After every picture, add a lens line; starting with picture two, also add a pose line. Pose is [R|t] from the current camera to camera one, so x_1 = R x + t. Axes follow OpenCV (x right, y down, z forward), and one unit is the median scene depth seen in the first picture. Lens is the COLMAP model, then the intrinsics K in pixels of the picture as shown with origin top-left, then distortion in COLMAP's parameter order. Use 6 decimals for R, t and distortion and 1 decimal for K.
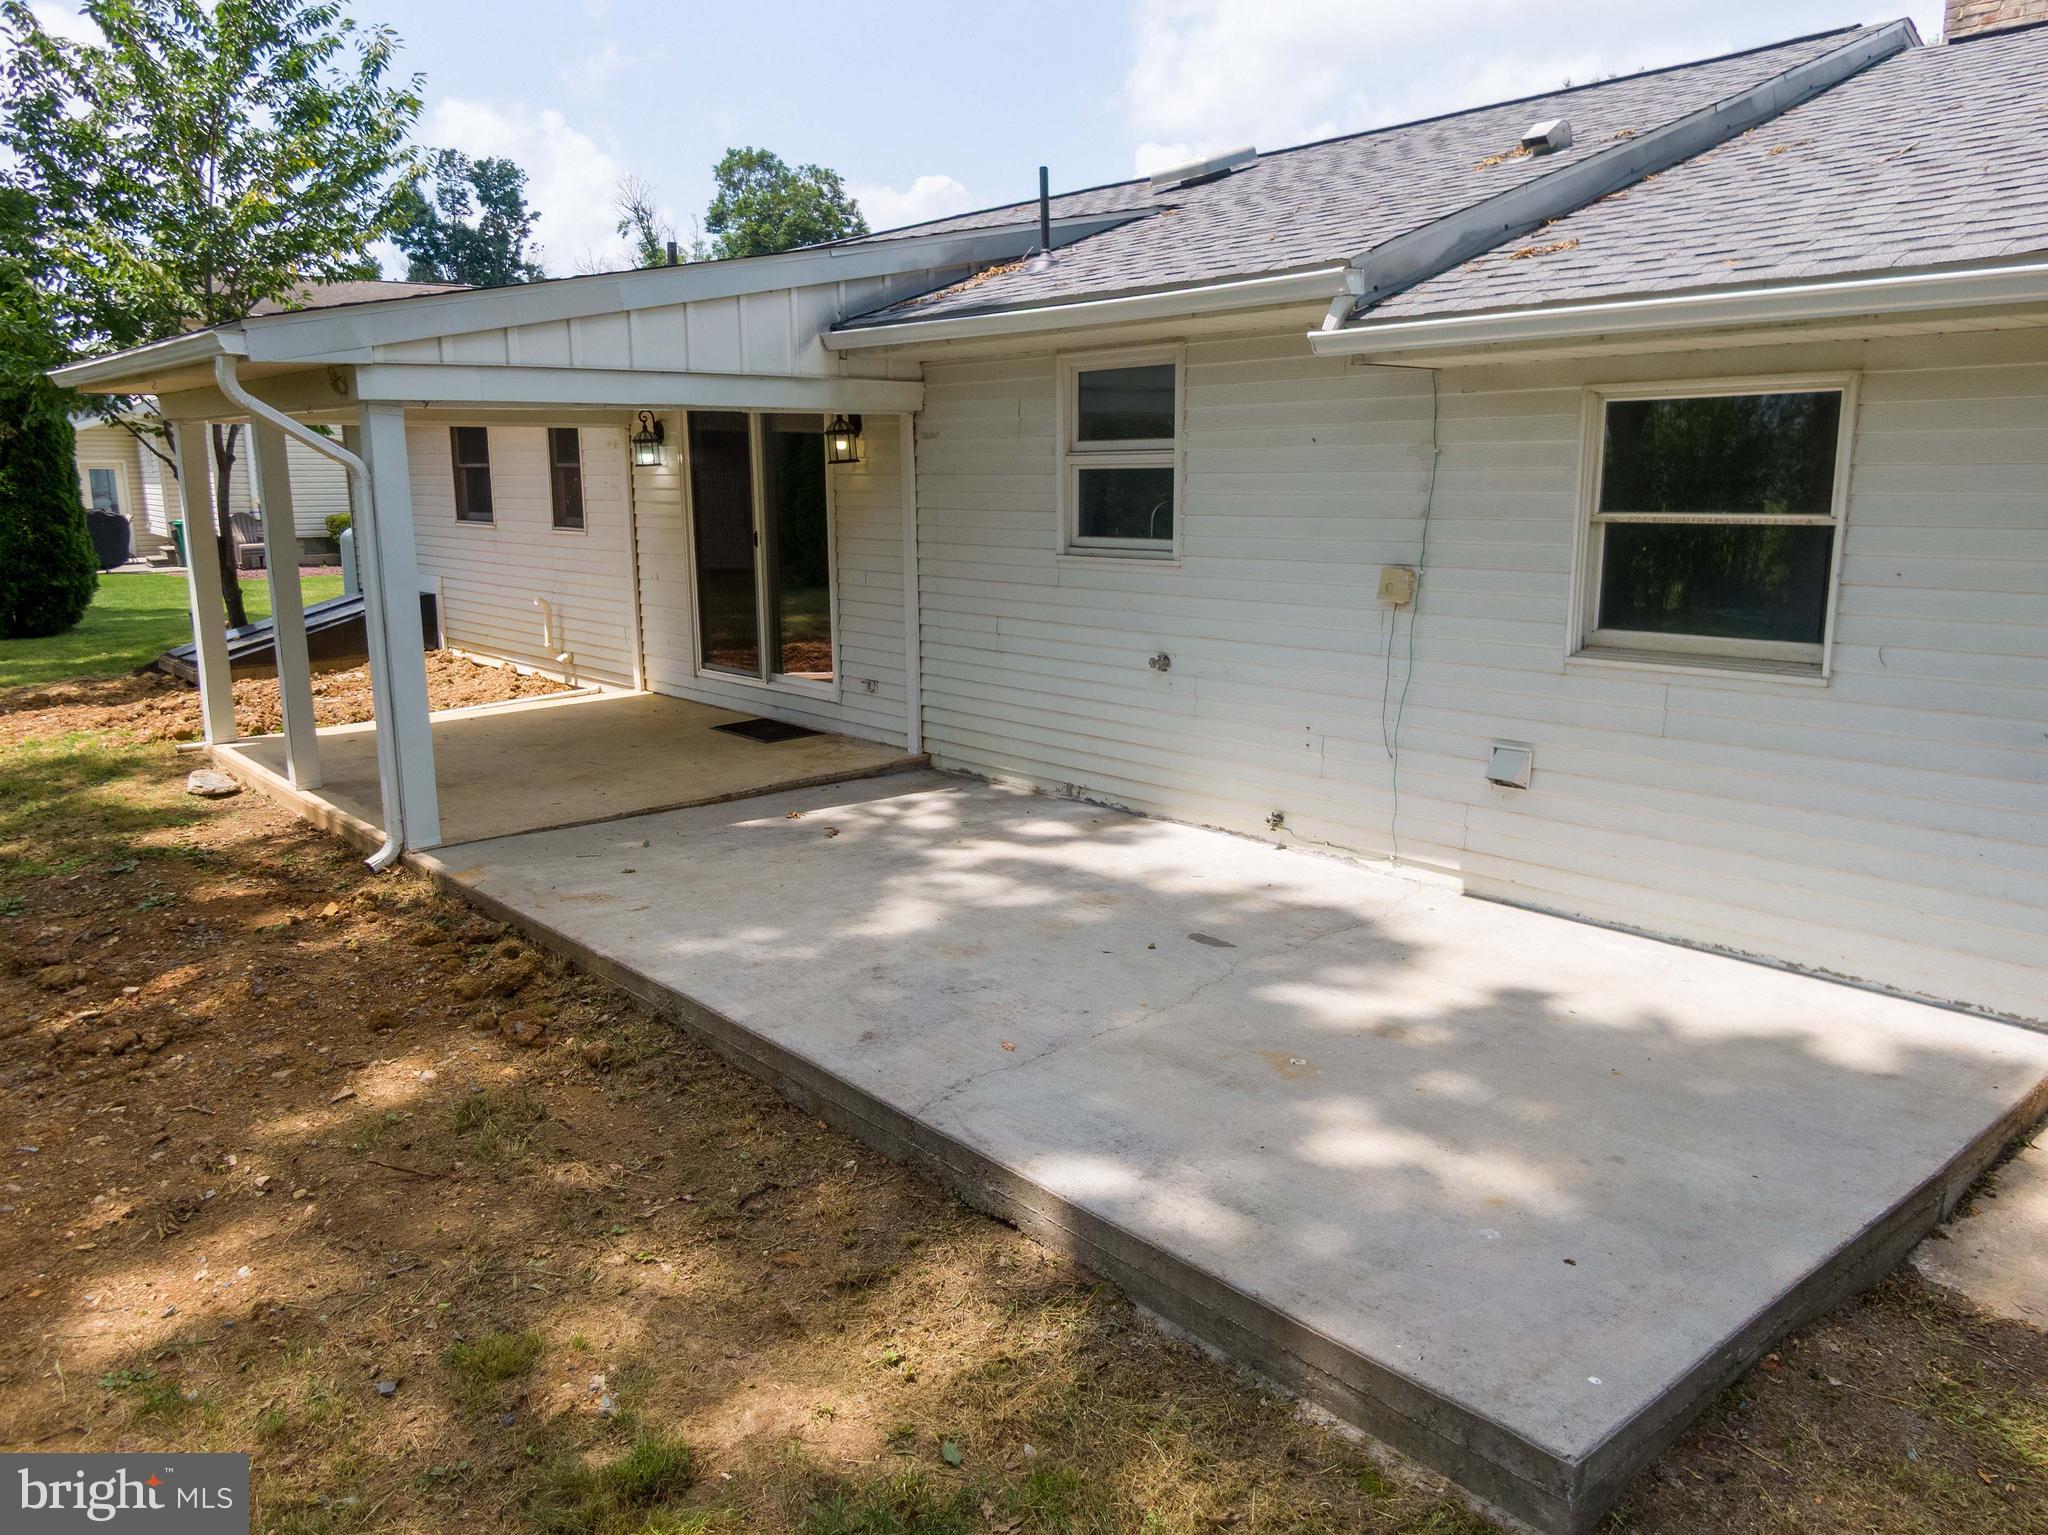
lens RADIAL K [[1505.0, 0, 1020.7], [0, 1505.0, 770.4], [0, 0, 1]] dist [-0.007188, -0.001699]
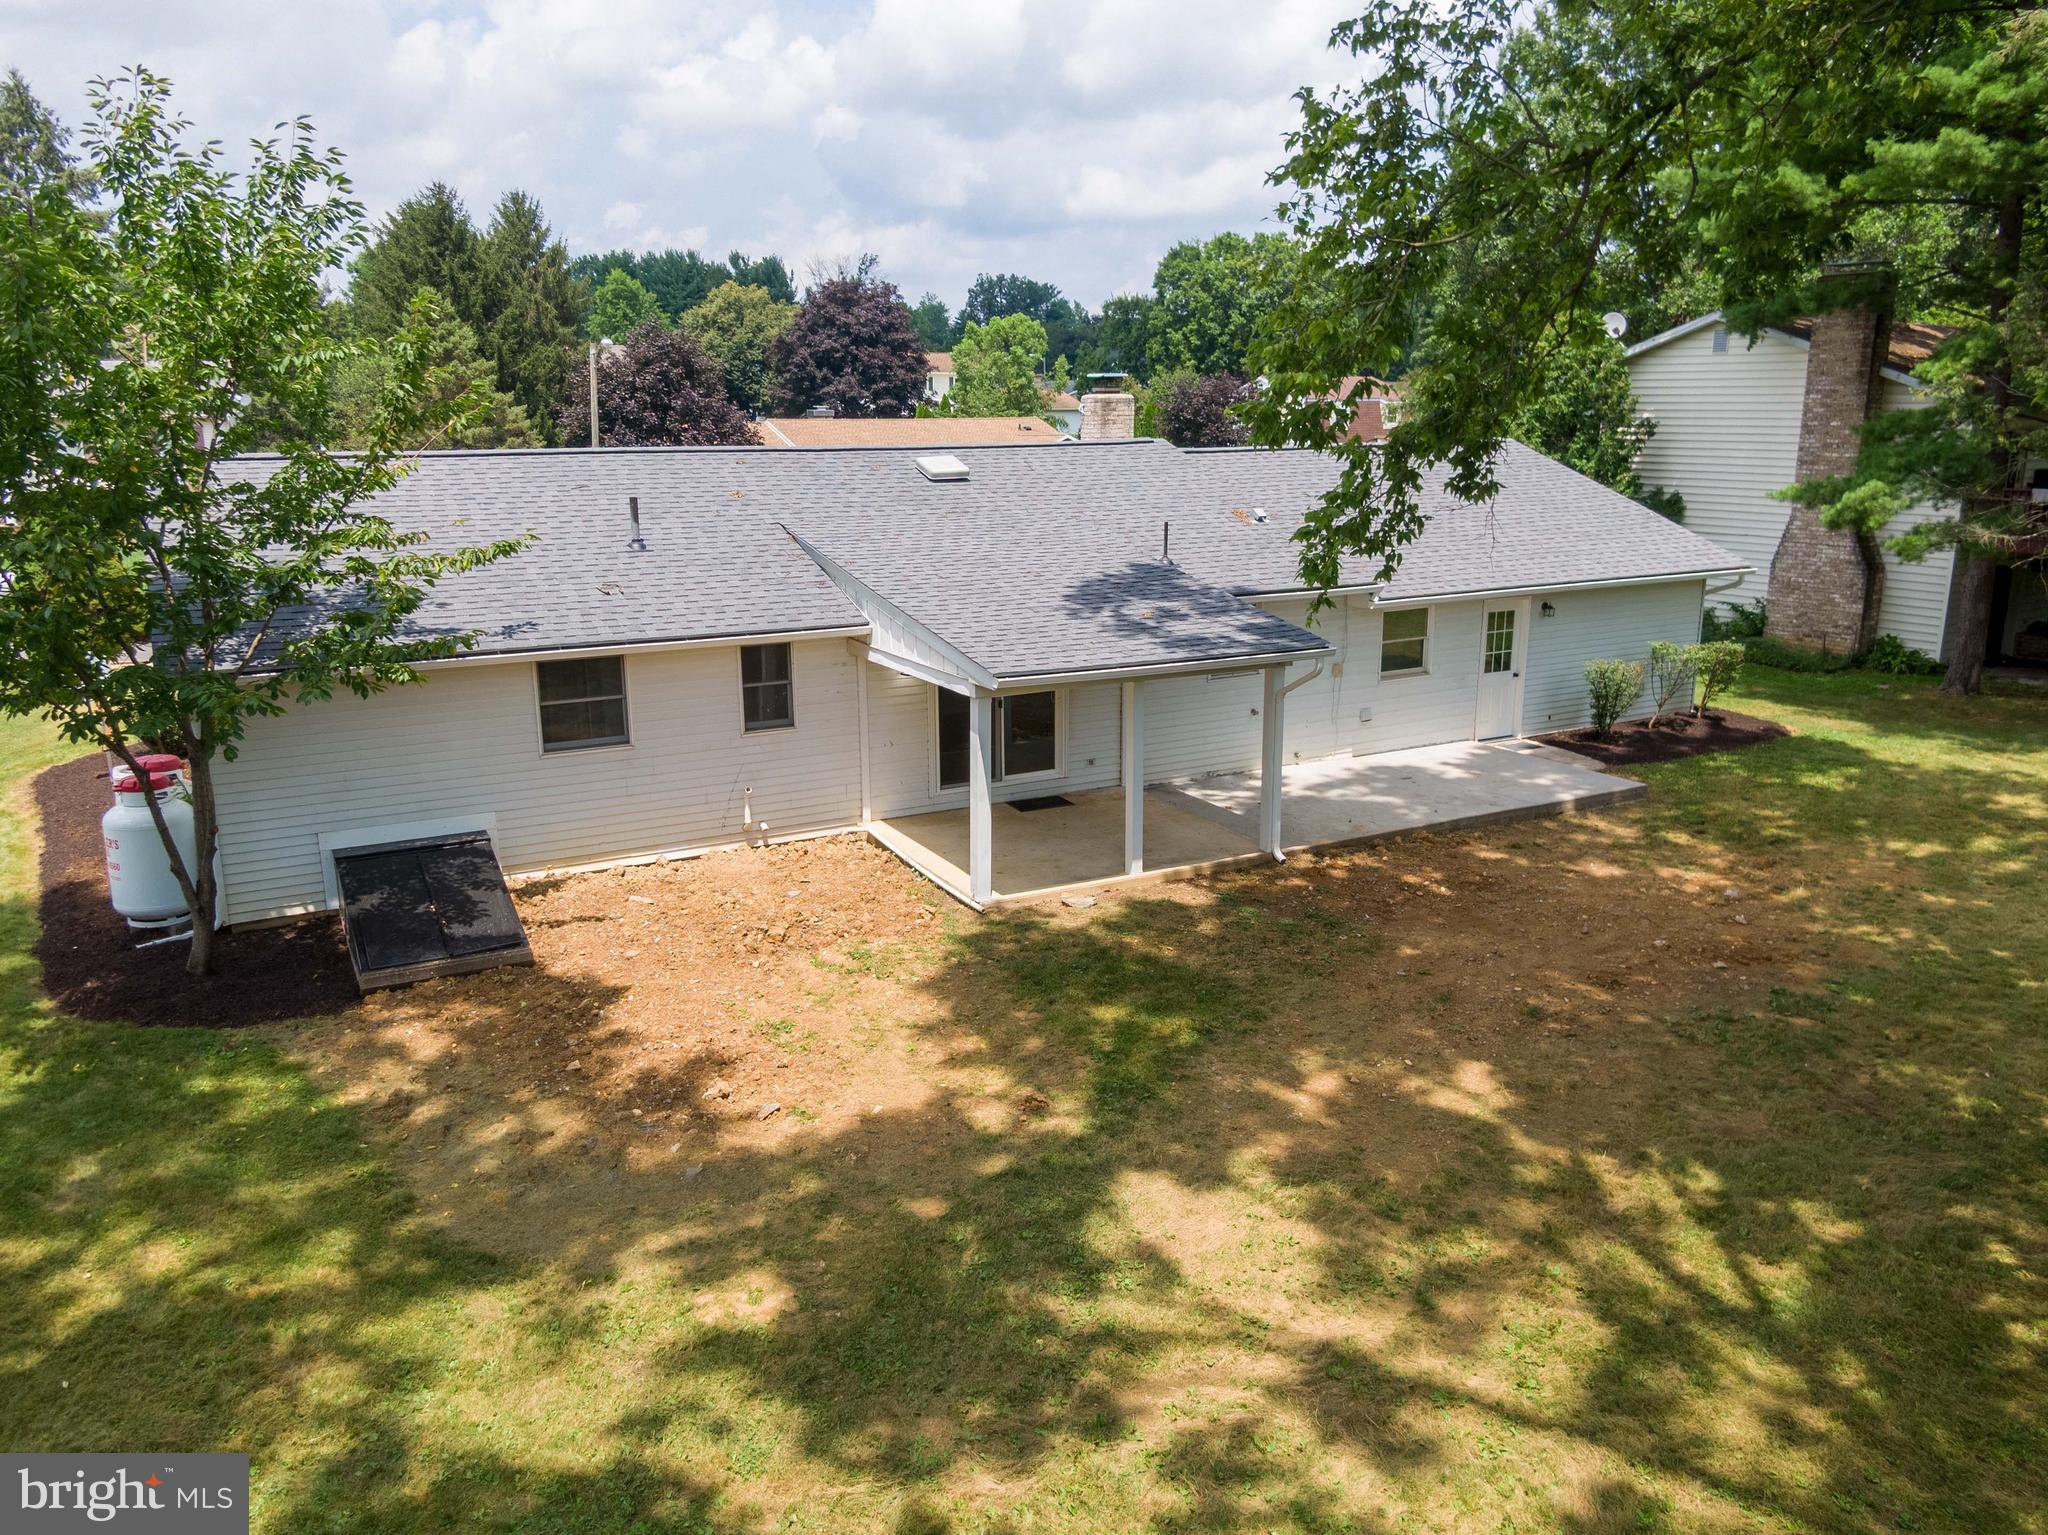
lens RADIAL K [[1505.0, 0, 1021.7], [0, 1505.0, 765.8], [0, 0, 1]] dist [-0.007188, -0.001699]
pose [[0.205433, -0.223484, 0.952813, -3.478205], [0.192611, 0.963769, 0.184526, -0.752155], [-0.959530, 0.145614, 0.241035, 1.041968]]
